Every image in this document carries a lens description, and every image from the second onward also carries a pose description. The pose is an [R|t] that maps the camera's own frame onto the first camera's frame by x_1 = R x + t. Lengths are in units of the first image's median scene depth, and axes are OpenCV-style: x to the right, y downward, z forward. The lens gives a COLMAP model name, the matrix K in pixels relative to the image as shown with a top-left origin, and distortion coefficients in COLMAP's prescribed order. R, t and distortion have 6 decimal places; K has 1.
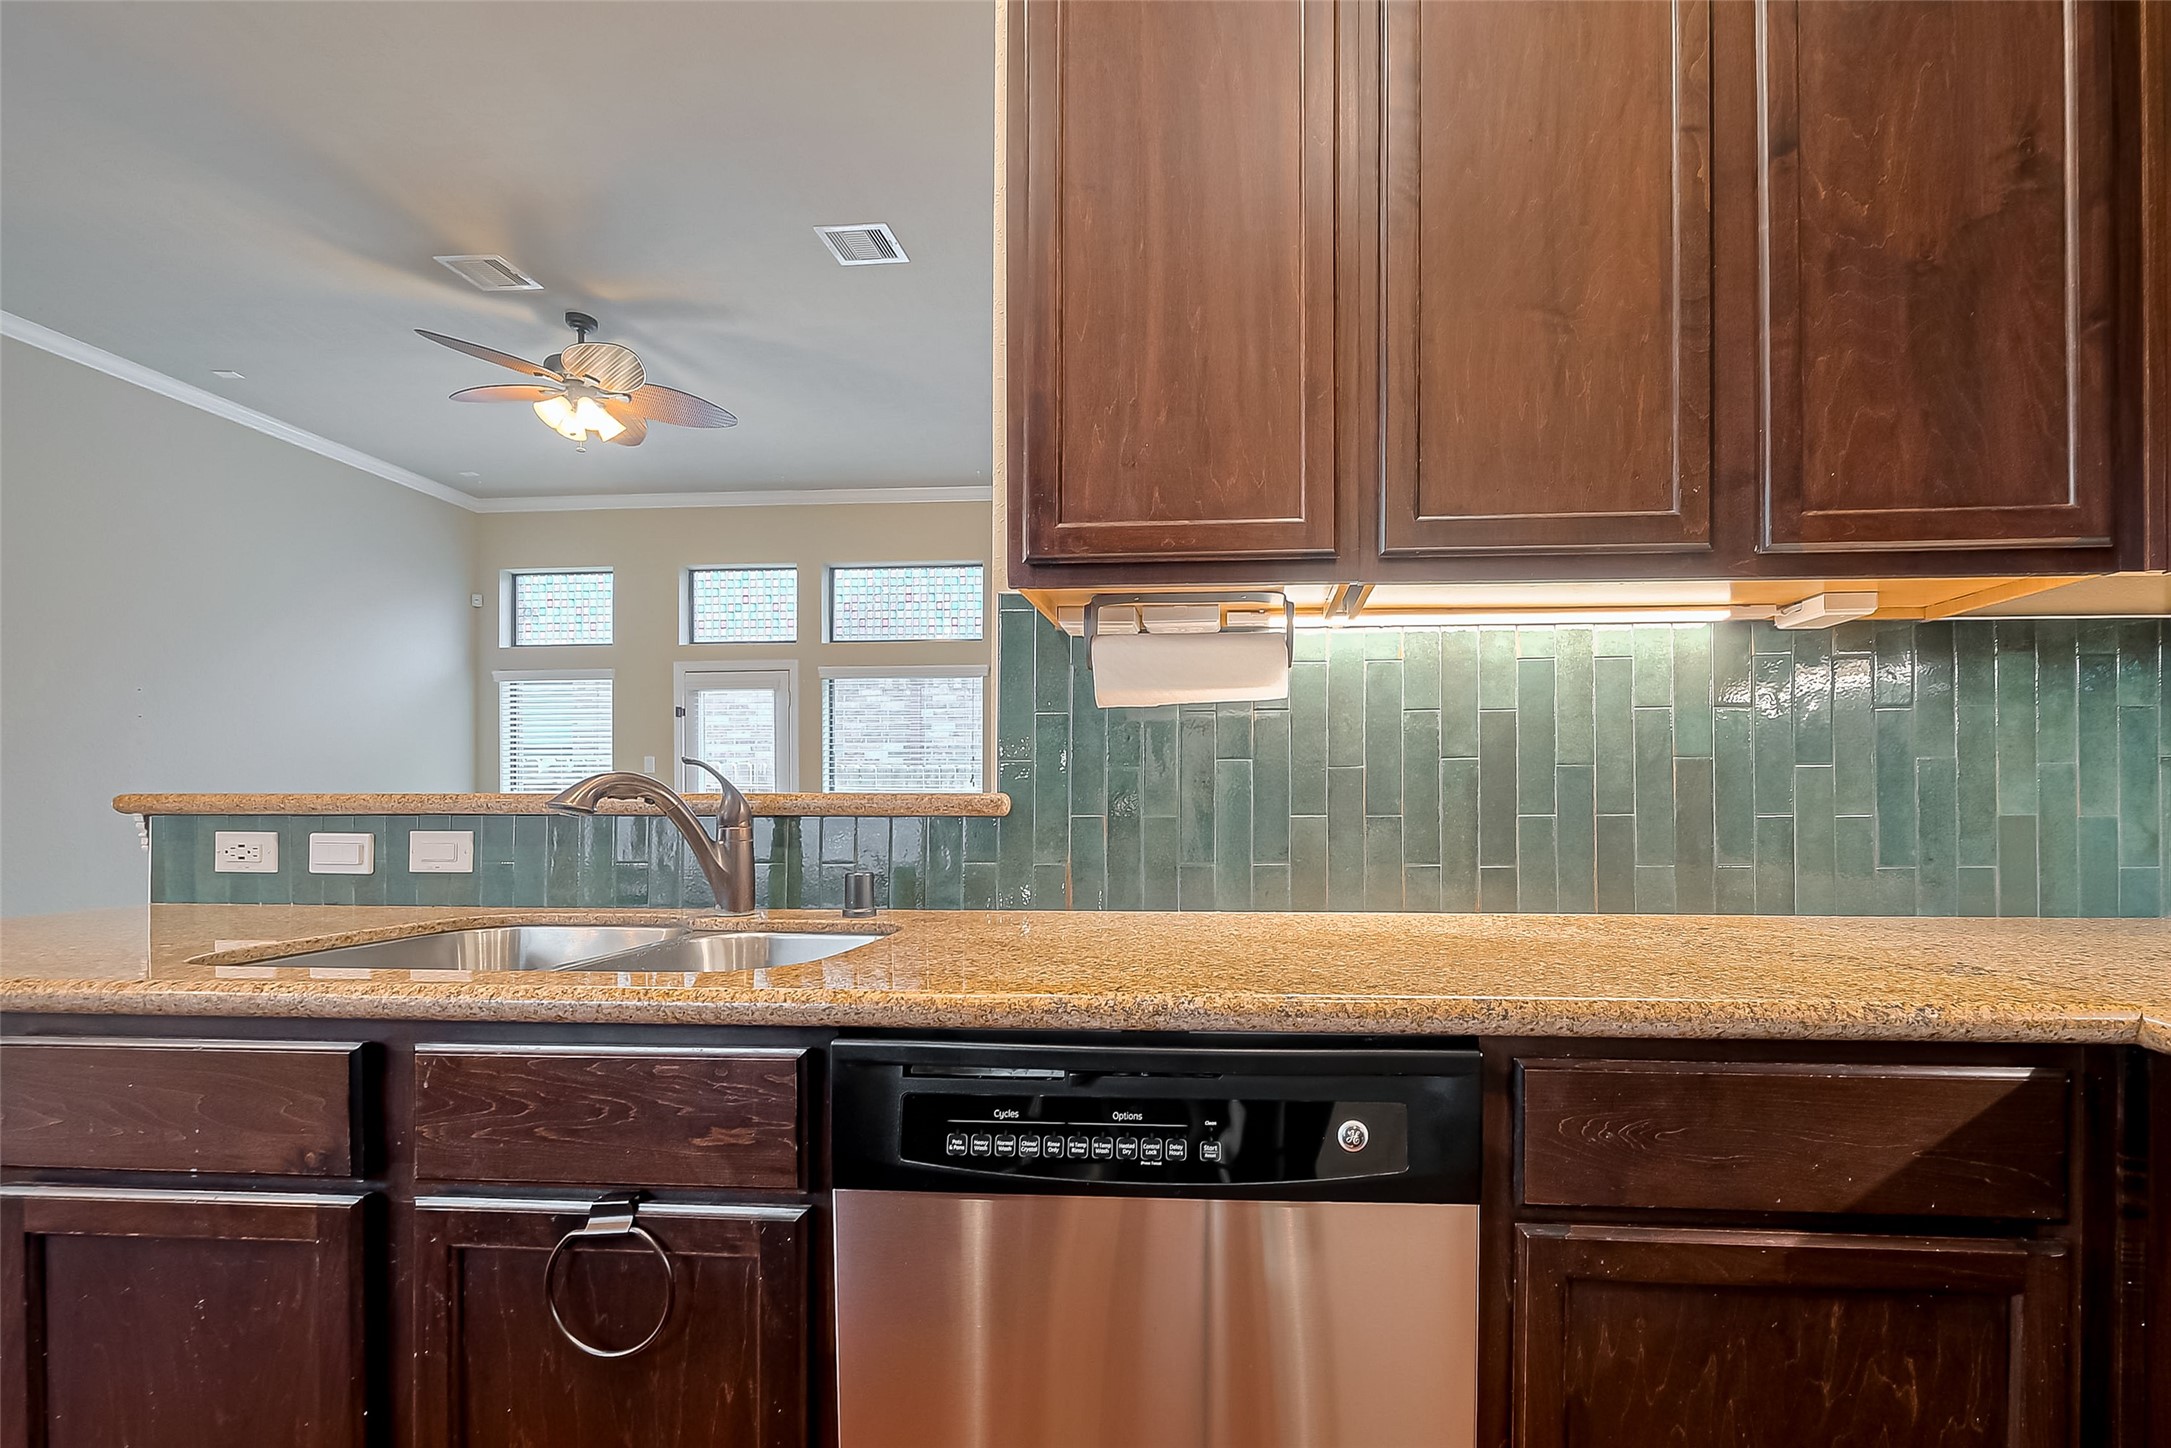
lens RADIAL K [[902.5, 0, 1104.3], [0, 902.5, 805.1], [0, 0, 1]] dist [-0.002941, -0.000709]
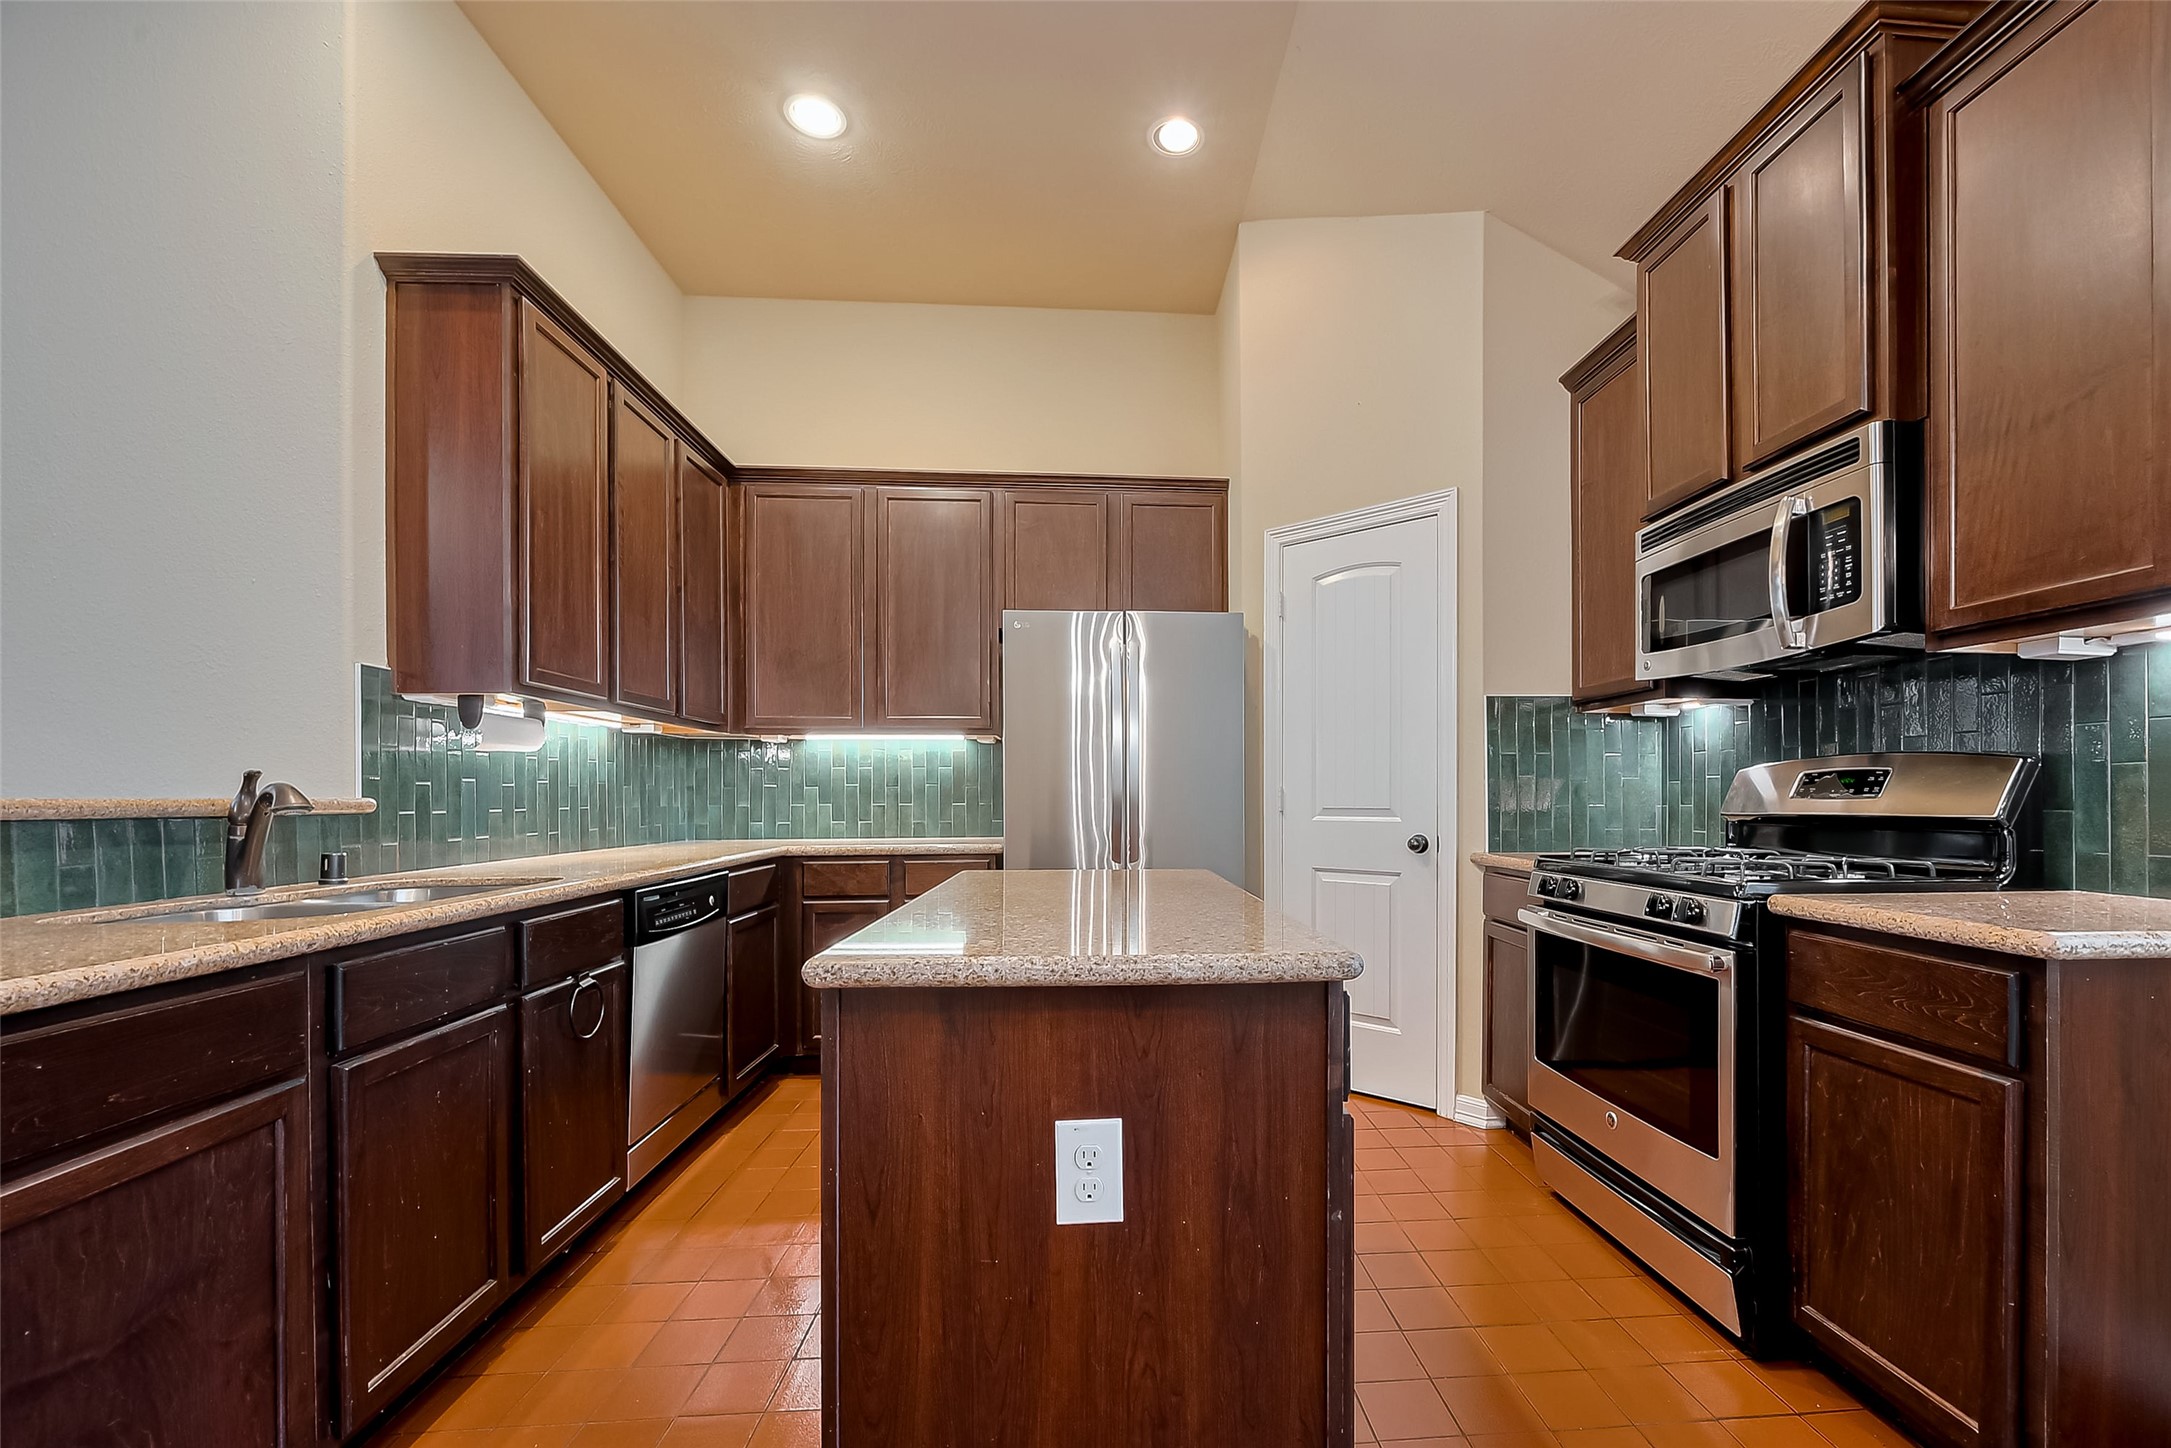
lens RADIAL K [[902.5, 0, 1129.9], [0, 902.5, 795.3], [0, 0, 1]] dist [-0.002941, -0.000709]
pose [[-0.133874, -0.001638, 0.990997, -1.700908], [0.007212, 0.999971, 0.002627, -0.013231], [-0.990972, 0.007499, -0.133858, -0.061990]]
